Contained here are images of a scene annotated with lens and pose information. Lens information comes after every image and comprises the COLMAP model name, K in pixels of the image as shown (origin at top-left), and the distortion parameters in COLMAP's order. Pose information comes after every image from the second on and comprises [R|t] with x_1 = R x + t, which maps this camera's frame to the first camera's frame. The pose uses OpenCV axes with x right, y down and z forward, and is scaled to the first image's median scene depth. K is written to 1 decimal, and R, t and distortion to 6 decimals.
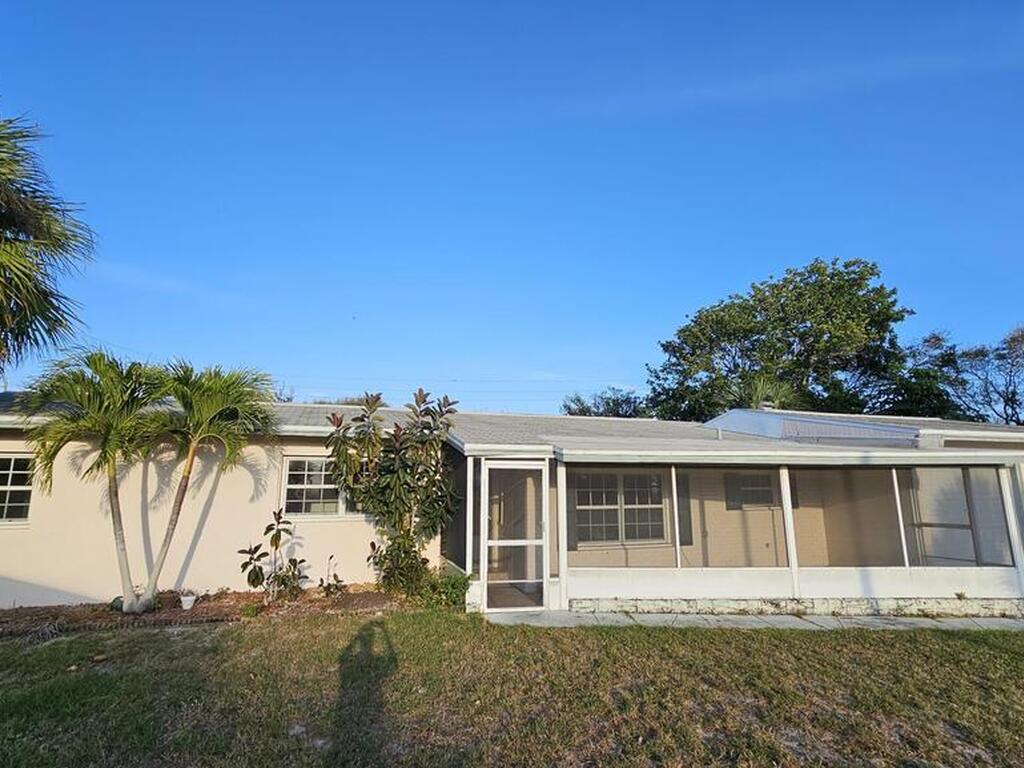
lens RADIAL K [[552.3, 0, 512.0], [0, 552.3, 384.0], [0, 0, 1]] dist [-0.001078, -0.001823]
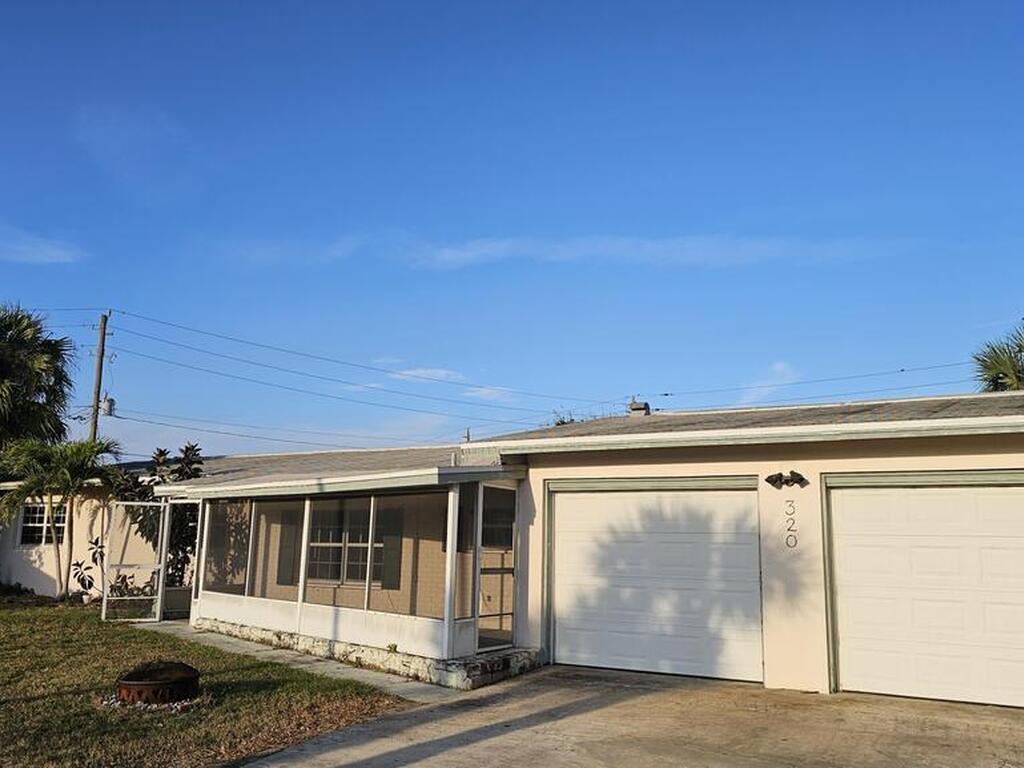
lens RADIAL K [[906.4, 0, 512.0], [0, 906.4, 384.0], [0, 0, 1]] dist [0.003699, 0.002673]
pose [[0.654122, -0.120211, -0.746775, 1.983183], [0.126021, 0.990811, -0.049109, 0.075361], [0.745817, -0.061987, 0.663261, 0.241956]]
